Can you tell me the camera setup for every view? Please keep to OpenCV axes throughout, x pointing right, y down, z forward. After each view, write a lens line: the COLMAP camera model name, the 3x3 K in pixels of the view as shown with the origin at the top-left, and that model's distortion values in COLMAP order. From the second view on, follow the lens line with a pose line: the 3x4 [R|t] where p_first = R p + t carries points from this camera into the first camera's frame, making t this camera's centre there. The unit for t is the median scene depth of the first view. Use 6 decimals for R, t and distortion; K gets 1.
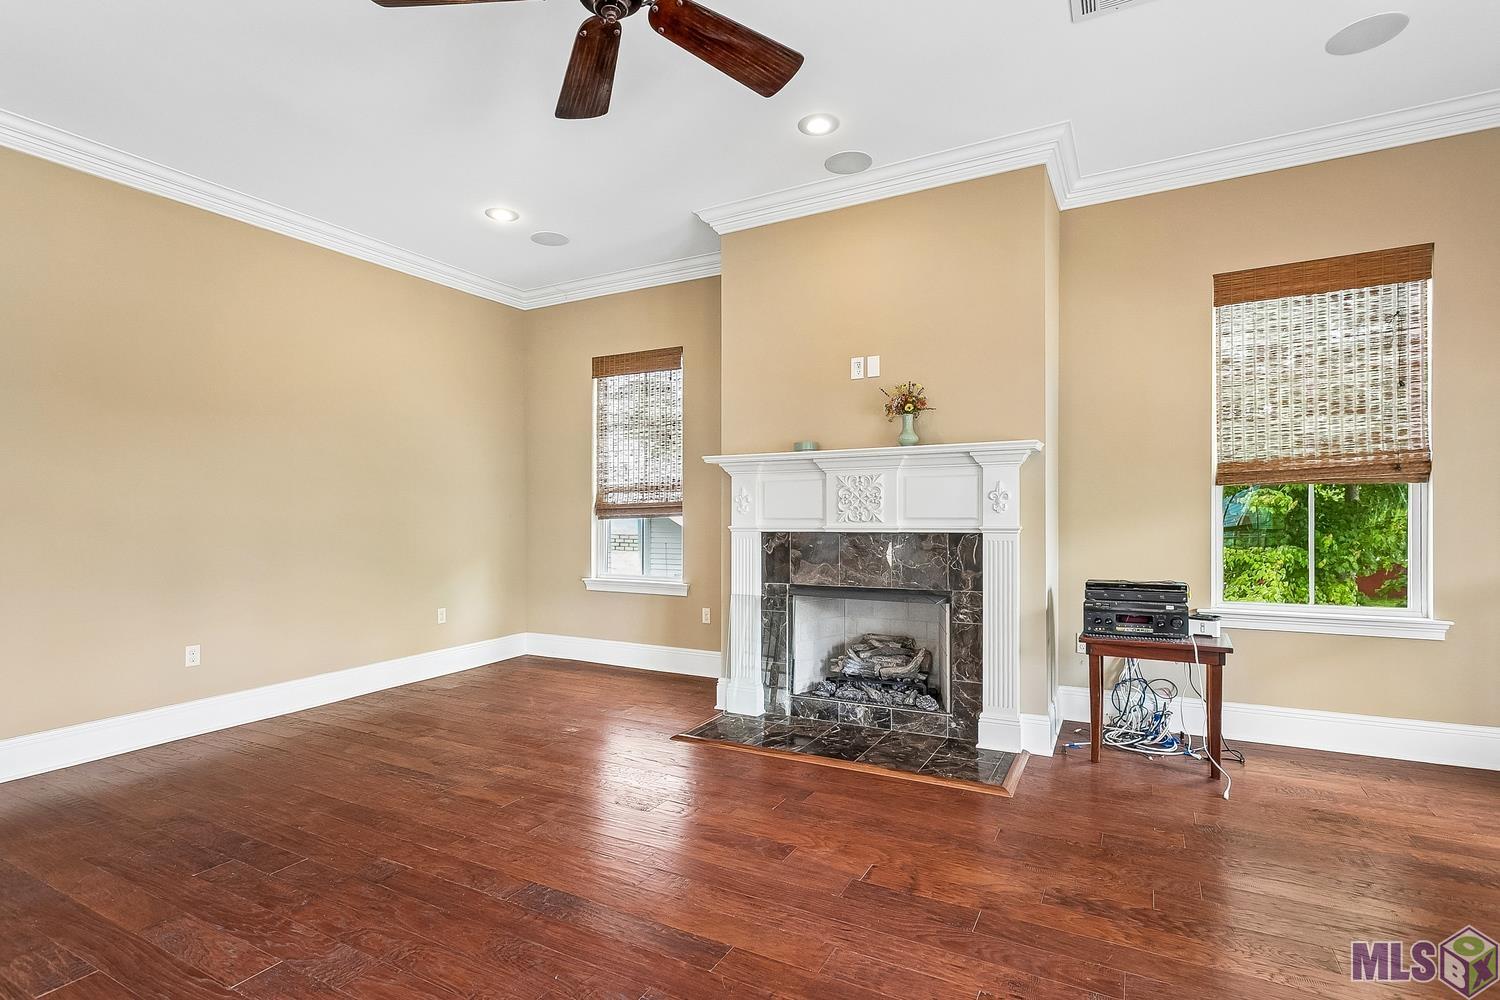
lens RADIAL K [[719.9, 0, 751.7], [0, 719.9, 522.6], [0, 0, 1]] dist [-0.005634, 0.001285]
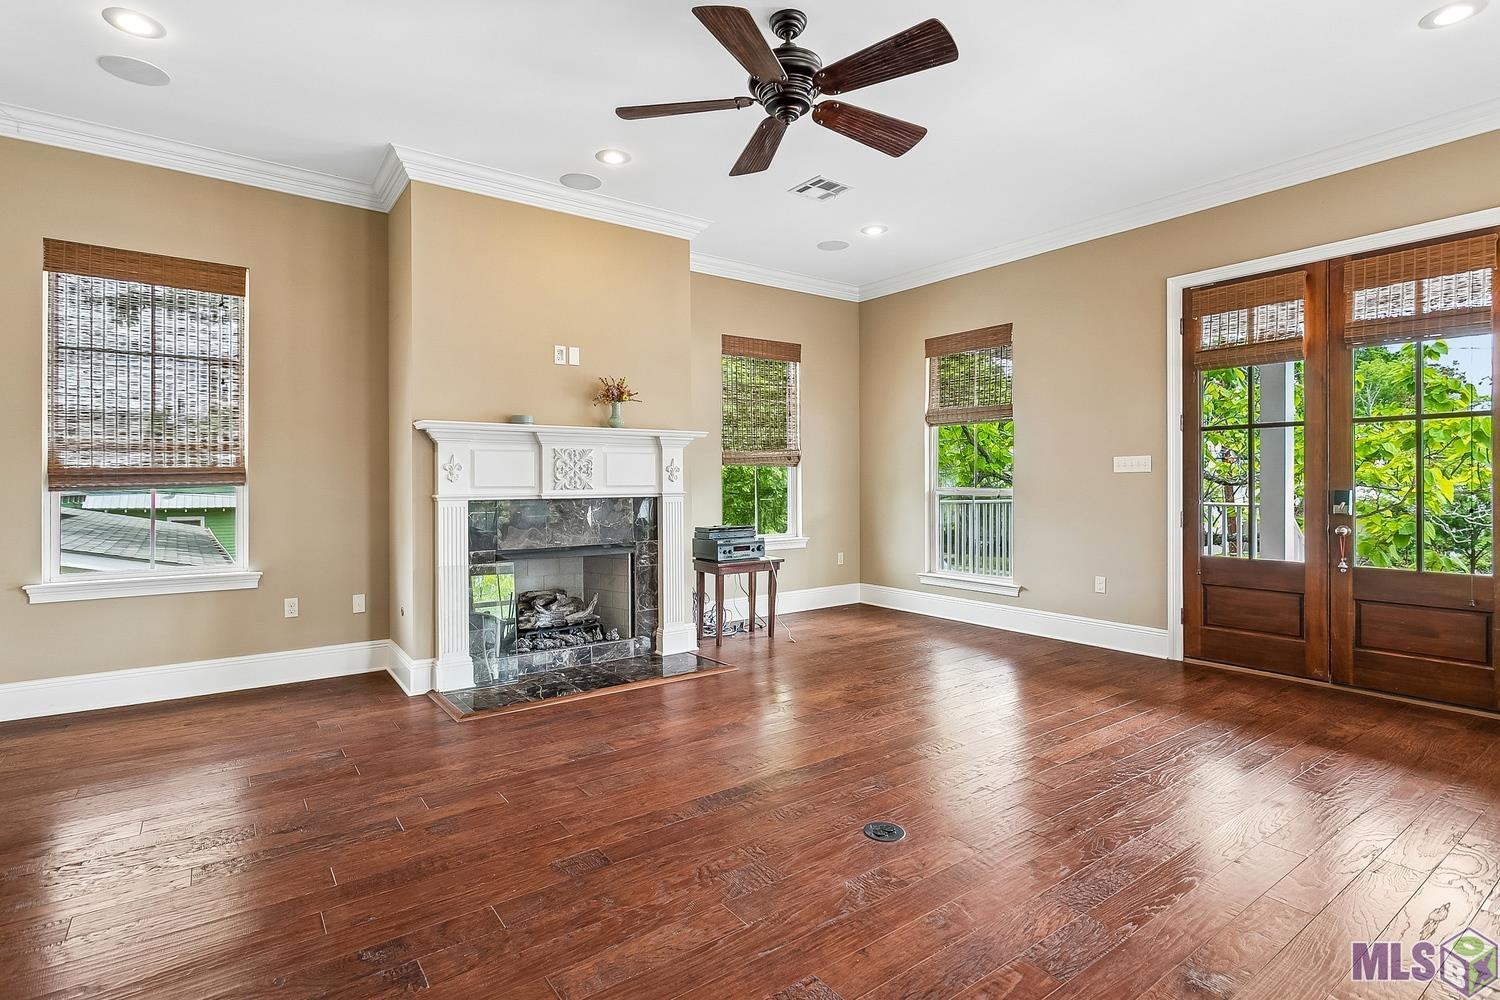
lens RADIAL K [[719.9, 0, 745.7], [0, 719.9, 488.0], [0, 0, 1]] dist [-0.005634, 0.001285]
pose [[0.442166, -0.003467, 0.896926, -0.768496], [0.012859, 0.999914, -0.002474, 0.003174], [-0.896841, 0.012627, 0.442173, 0.241681]]
